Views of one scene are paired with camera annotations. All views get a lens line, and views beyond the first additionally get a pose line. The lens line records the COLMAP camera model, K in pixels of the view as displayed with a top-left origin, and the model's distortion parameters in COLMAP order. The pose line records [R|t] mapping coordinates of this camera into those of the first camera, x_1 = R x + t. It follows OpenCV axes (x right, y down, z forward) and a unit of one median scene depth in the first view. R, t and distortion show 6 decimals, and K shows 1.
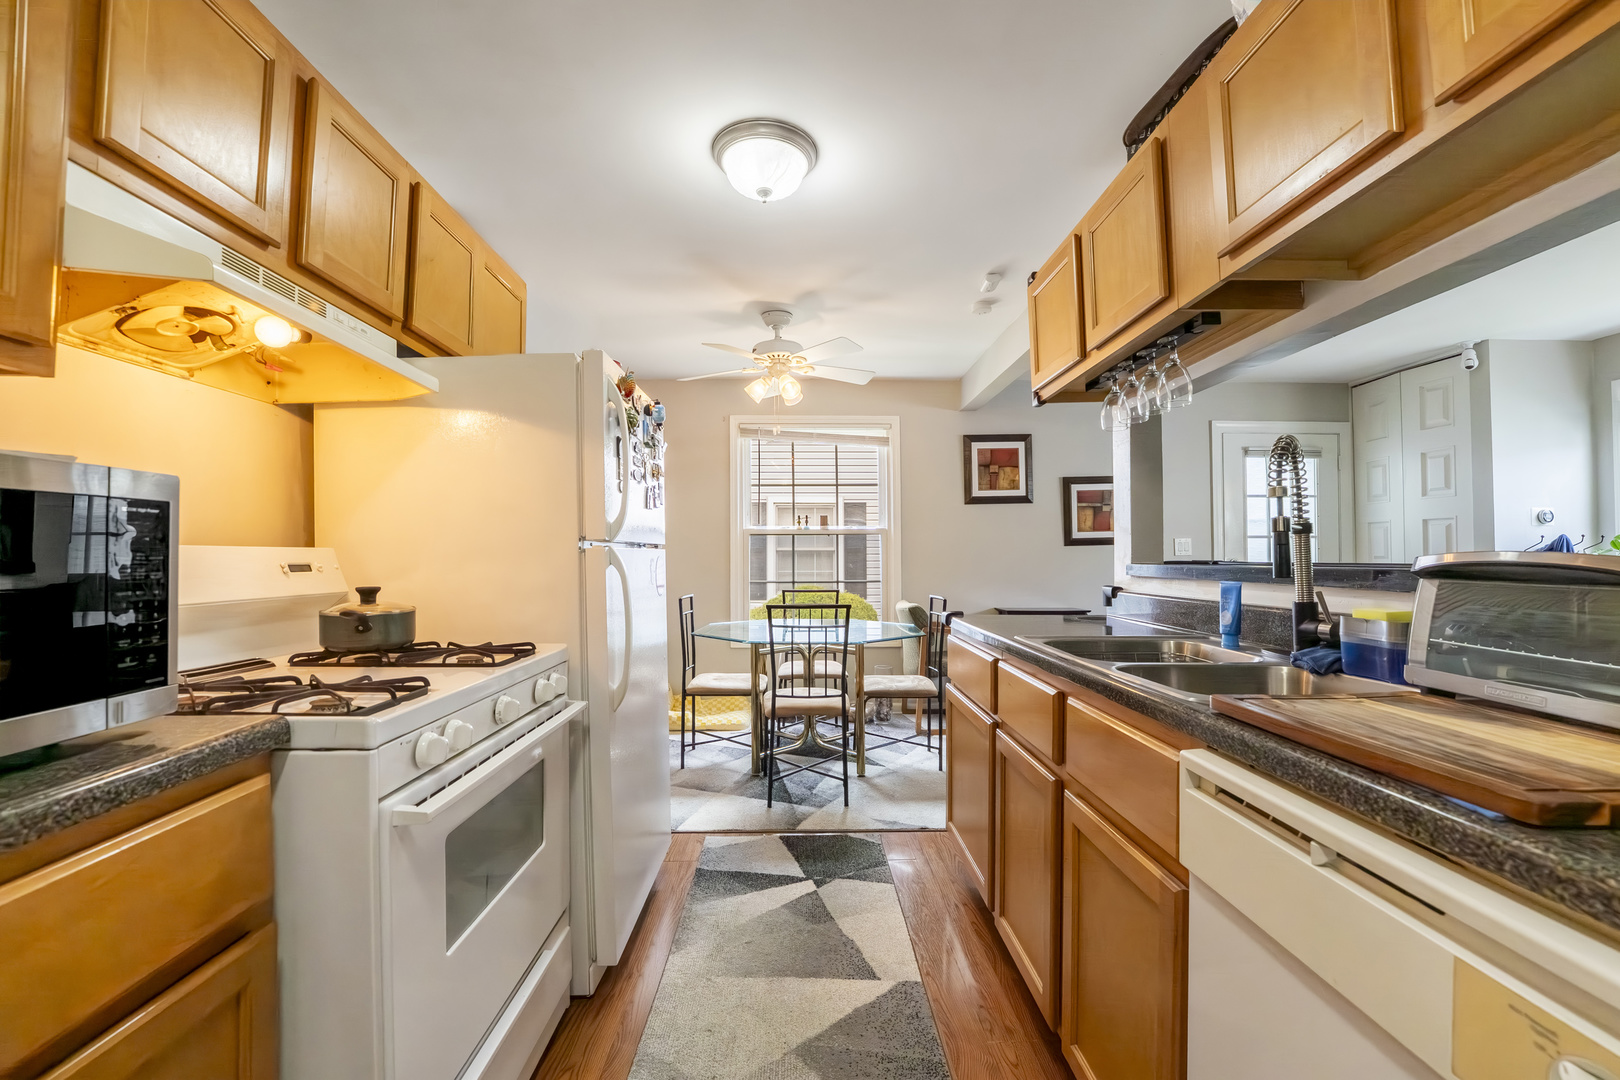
lens RADIAL K [[672.3, 0, 814.6], [0, 672.3, 544.6], [0, 0, 1]] dist [-0.029137, 0.003285]
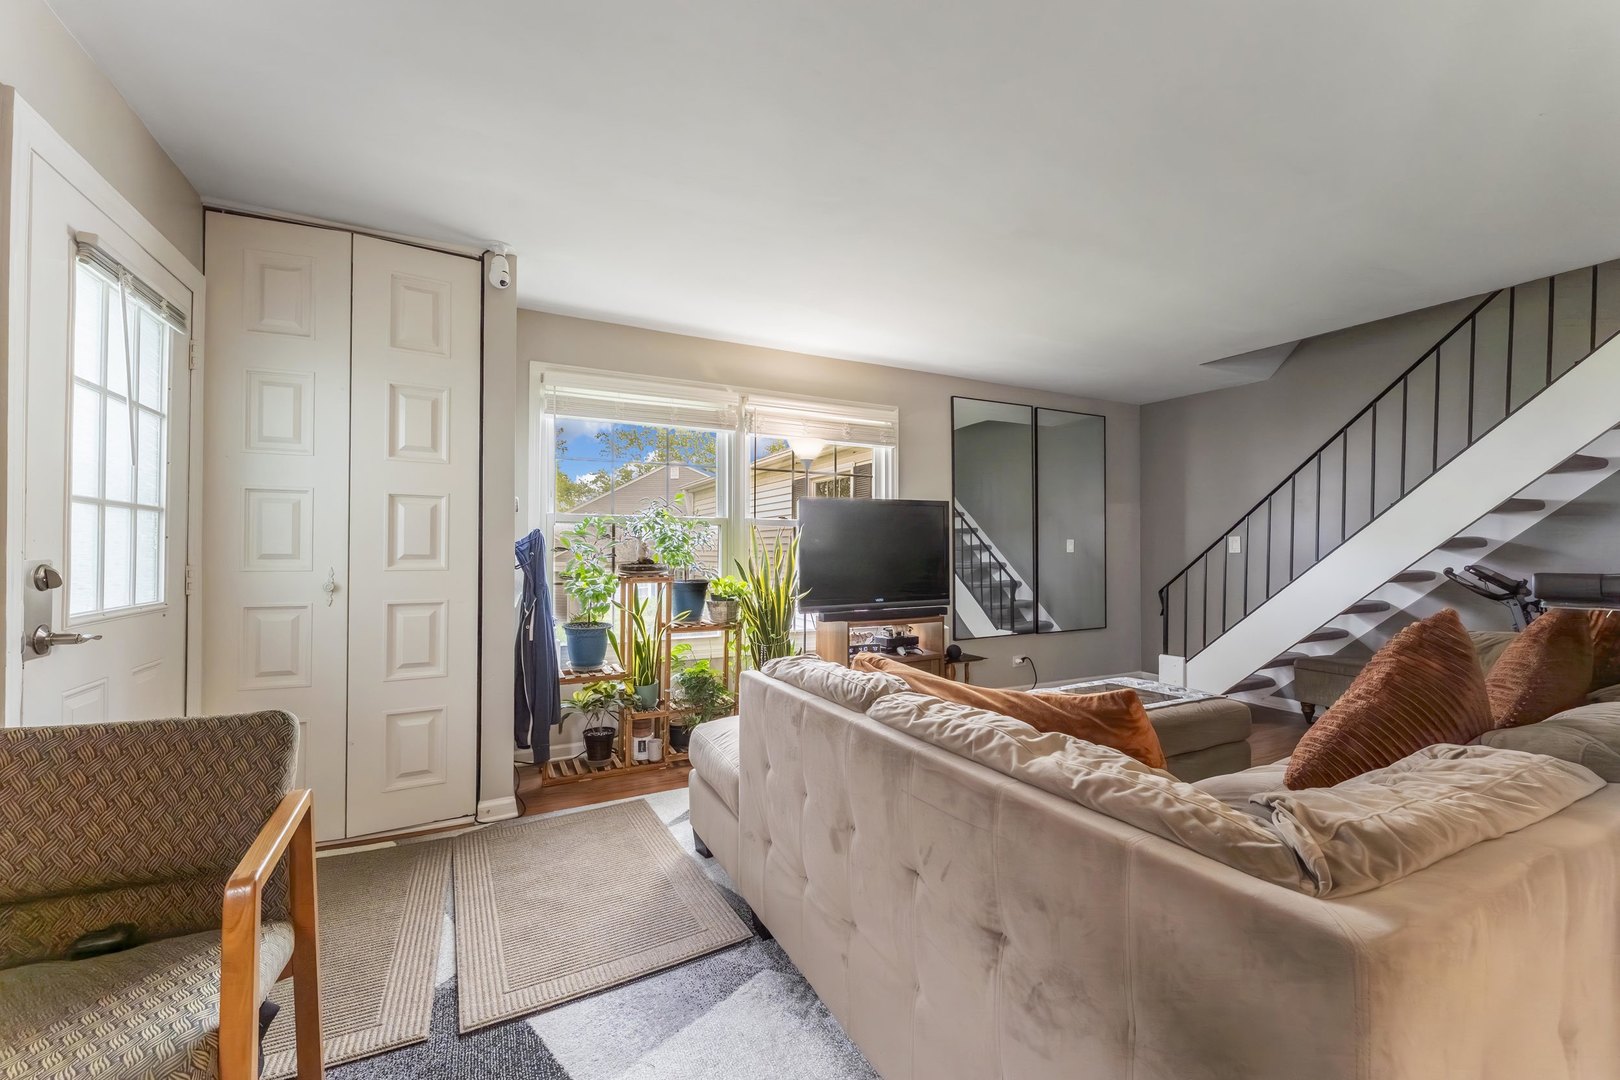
lens RADIAL K [[646.4, 0, 815.2], [0, 646.4, 544.1], [0, 0, 1]] dist [-0.002181, 0.000102]
pose [[-0.423680, 0.012194, 0.905730, 0.193673], [-0.021920, 0.999479, -0.023710, 0.013068], [-0.905547, -0.029899, -0.423192, 0.806541]]
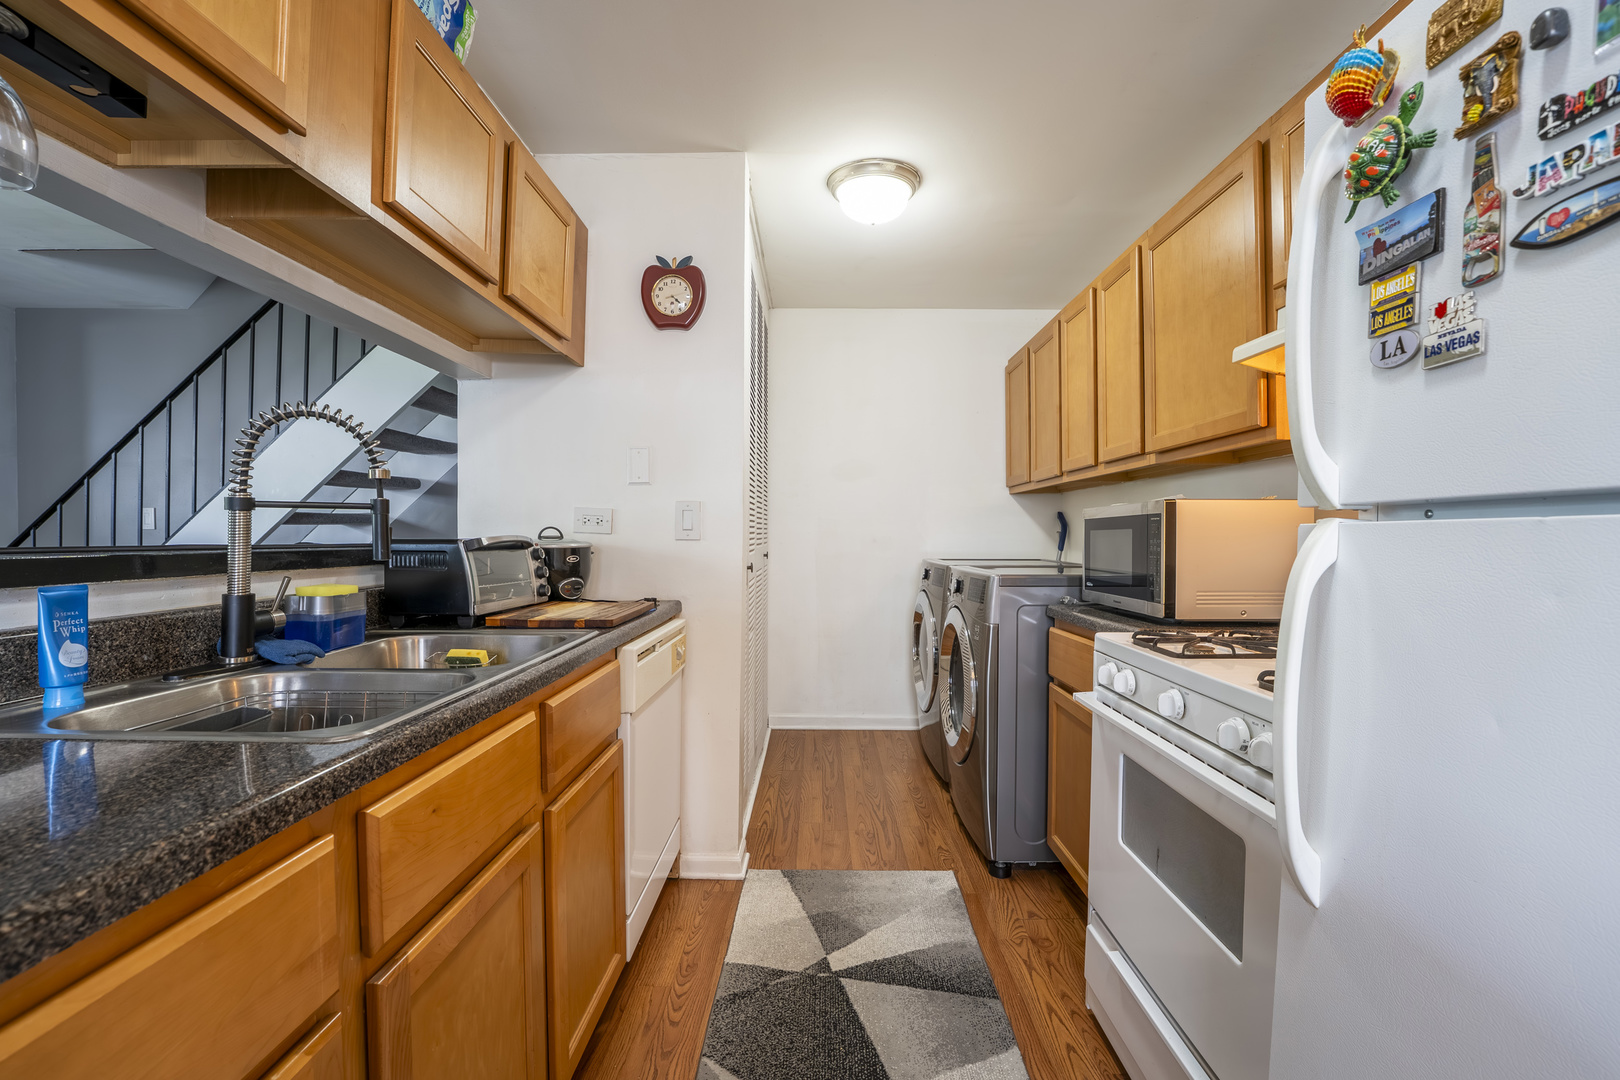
lens RADIAL K [[672.3, 0, 814.6], [0, 672.3, 544.6], [0, 0, 1]] dist [-0.029137, 0.003285]
pose [[-0.999148, -0.002945, 0.041163, 0.002248], [-0.003108, 0.999988, -0.003915, 0.008005], [-0.041151, -0.004039, -0.999145, 0.520895]]
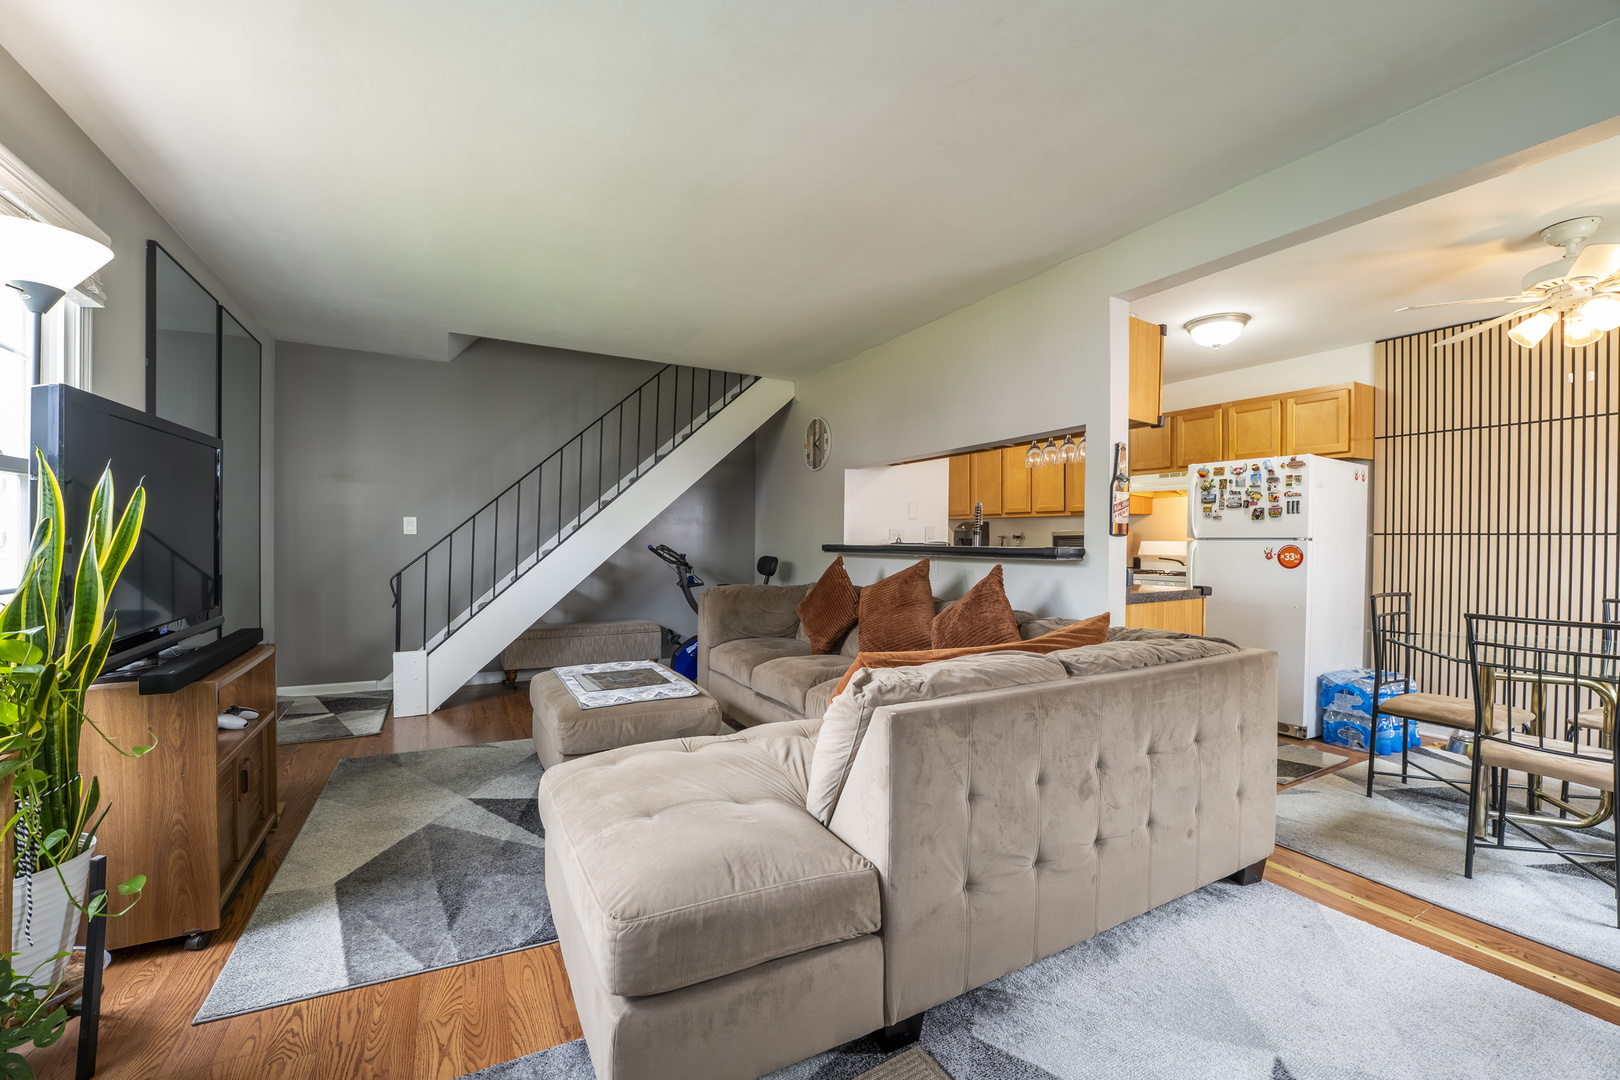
lens RADIAL K [[654.0, 0, 819.3], [0, 654.0, 547.0], [0, 0, 1]] dist [-0.026870, 0.000112]
pose [[-0.887747, 0.000758, -0.460331, 0.746097], [0.002637, 0.999991, -0.003439, 0.012405], [0.460324, -0.004267, -0.887741, 0.911285]]
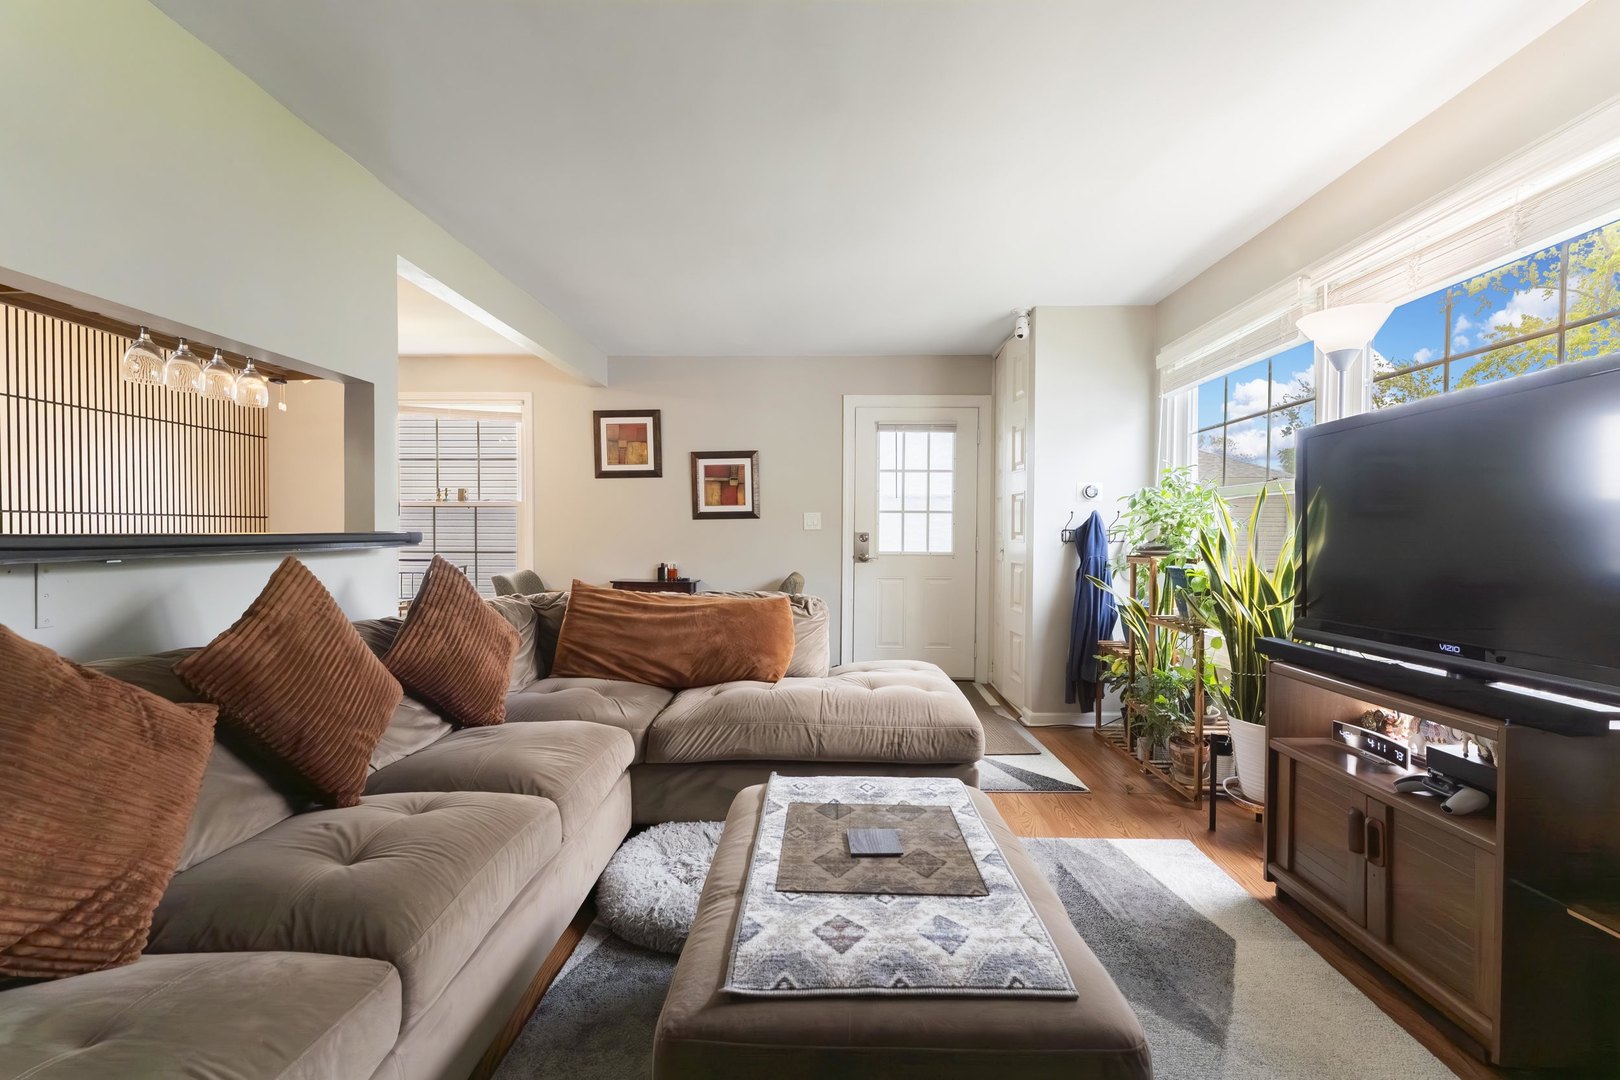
lens RADIAL K [[646.4, 0, 815.2], [0, 646.4, 544.1], [0, 0, 1]] dist [-0.002181, 0.000102]
pose [[0.998424, 0.010323, -0.055164, 0.619586], [-0.008160, 0.999195, 0.039289, -0.000469], [0.055526, -0.038777, 0.997704, 0.019773]]
